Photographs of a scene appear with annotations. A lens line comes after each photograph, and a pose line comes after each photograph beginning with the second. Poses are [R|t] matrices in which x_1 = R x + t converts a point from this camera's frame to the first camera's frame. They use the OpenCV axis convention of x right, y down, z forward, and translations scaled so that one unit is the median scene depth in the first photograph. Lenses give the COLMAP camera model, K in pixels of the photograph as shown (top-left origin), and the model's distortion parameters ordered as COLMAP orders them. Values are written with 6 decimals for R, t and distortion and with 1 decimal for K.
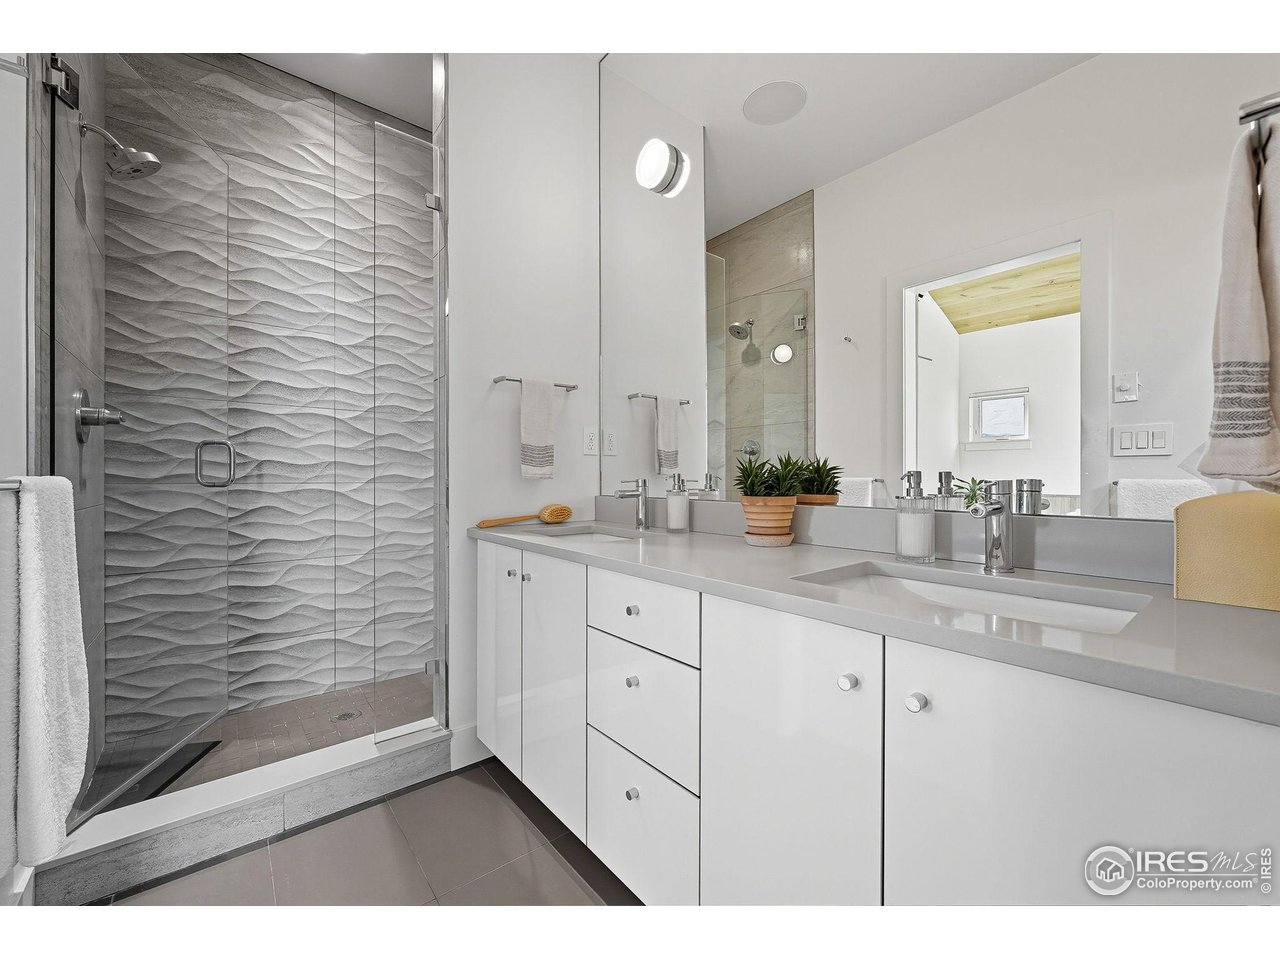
lens RADIAL K [[520.9, 0, 629.5], [0, 520.9, 479.1], [0, 0, 1]] dist [0.000803, -0.000220]
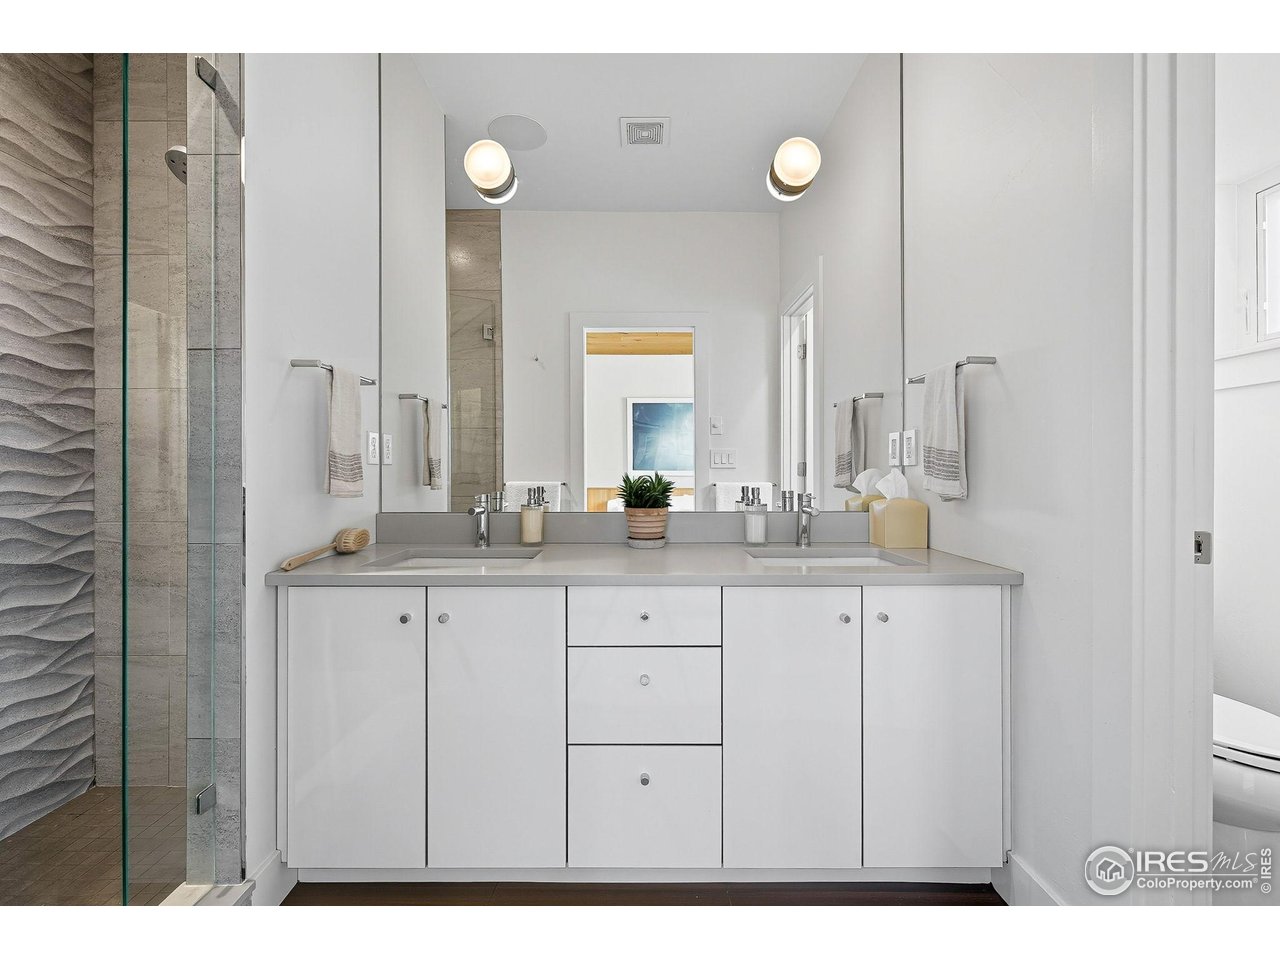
lens RADIAL K [[538.8, 0, 640.8], [0, 538.8, 465.6], [0, 0, 1]] dist [0.011730, 0.000004]
pose [[0.630578, 0.005378, 0.776107, -0.511455], [0.003713, 0.999944, -0.009946, -0.037329], [-0.776117, 0.009154, 0.630522, 0.143914]]
